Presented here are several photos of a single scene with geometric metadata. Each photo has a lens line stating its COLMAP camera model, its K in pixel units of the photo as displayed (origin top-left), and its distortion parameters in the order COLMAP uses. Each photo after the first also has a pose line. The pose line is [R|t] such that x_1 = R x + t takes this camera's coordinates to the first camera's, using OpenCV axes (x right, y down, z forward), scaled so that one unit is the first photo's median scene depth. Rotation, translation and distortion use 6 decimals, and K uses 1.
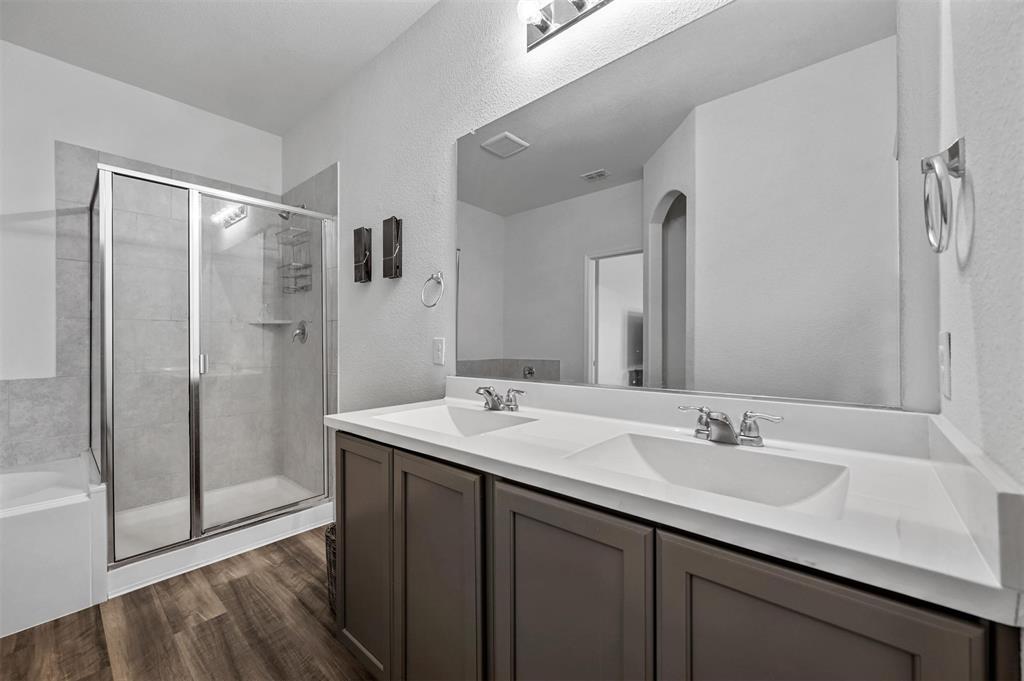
lens RADIAL K [[407.4, 0, 519.2], [0, 407.4, 338.6], [0, 0, 1]] dist [-0.002849, 0.000571]
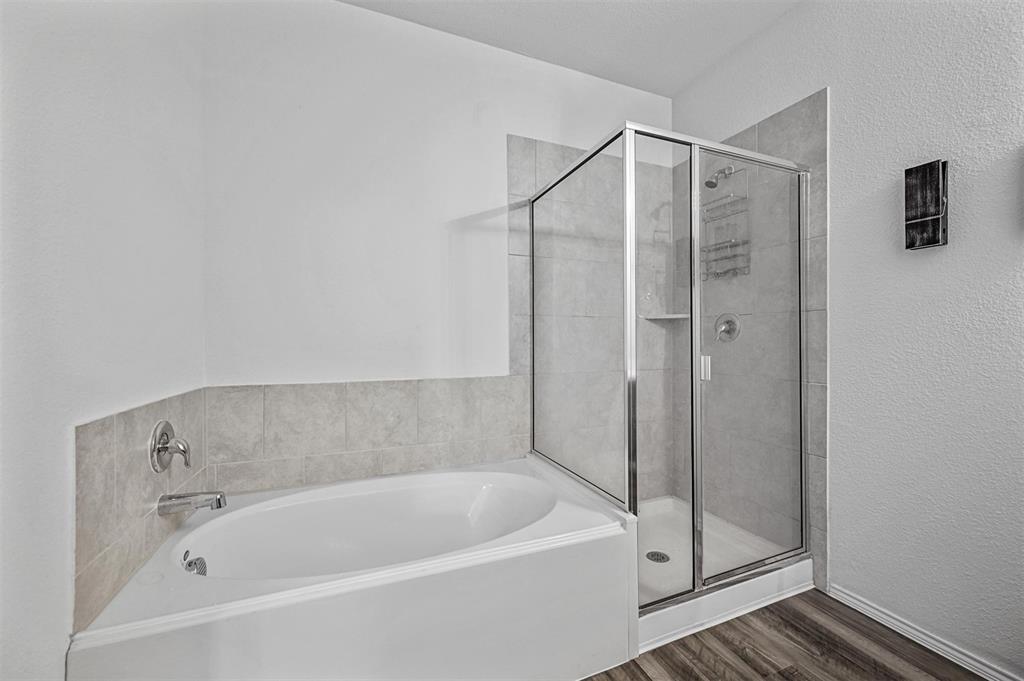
lens RADIAL K [[407.4, 0, 517.3], [0, 407.4, 341.5], [0, 0, 1]] dist [-0.002849, 0.000571]
pose [[0.892006, 0.002215, -0.452018, -0.637501], [0.002418, 0.999950, 0.009673, 0.003076], [0.452017, -0.009721, 0.891957, 0.122625]]
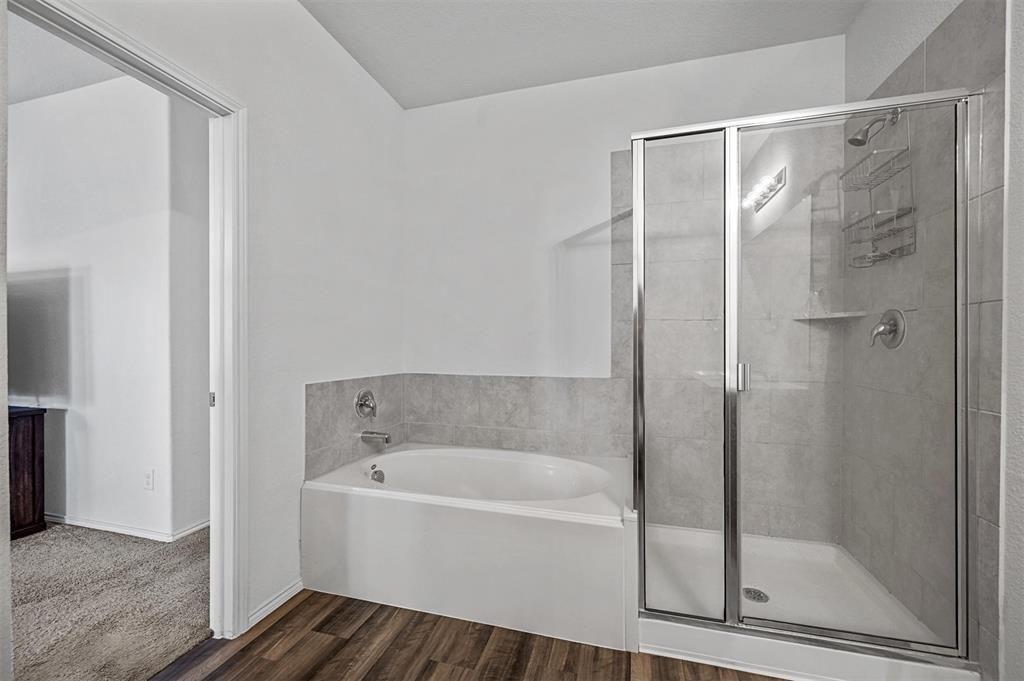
lens RADIAL K [[407.4, 0, 514.7], [0, 407.4, 348.4], [0, 0, 1]] dist [-0.002849, 0.000571]
pose [[0.417621, 0.011101, -0.908553, -0.268591], [0.002390, 0.999908, 0.013316, 0.003437], [0.908618, -0.007732, 0.417557, 0.312028]]
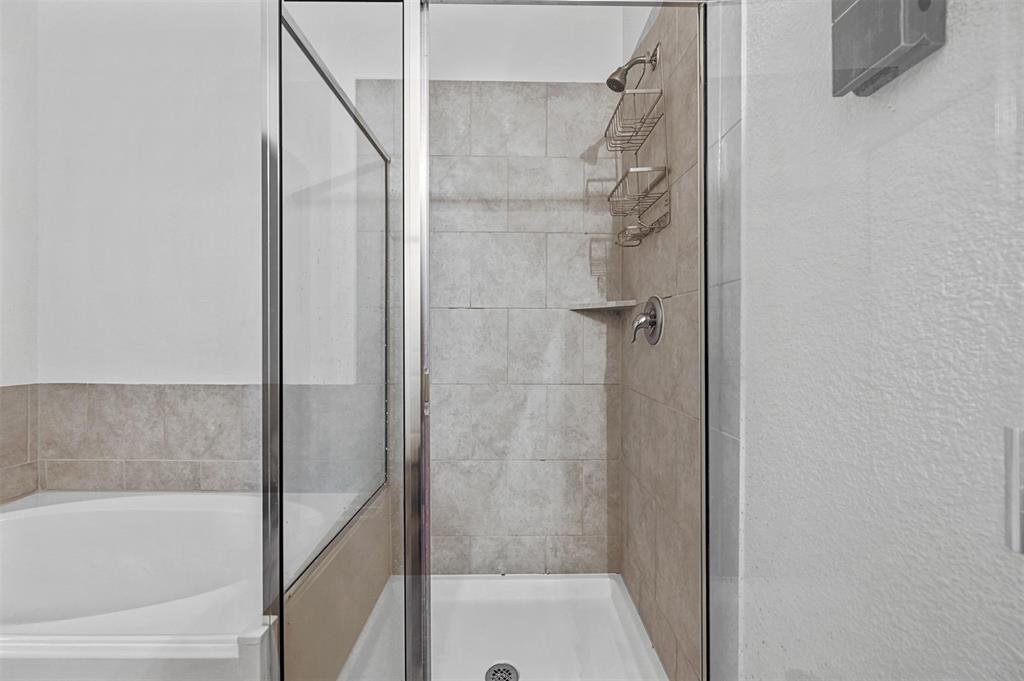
lens RADIAL K [[407.4, 0, 514.6], [0, 407.4, 339.8], [0, 0, 1]] dist [-0.002849, 0.000571]
pose [[0.658547, 0.006944, -0.752507, -0.332415], [-0.001467, 0.999967, 0.007944, 0.003119], [0.752538, -0.004127, 0.658536, 0.672573]]
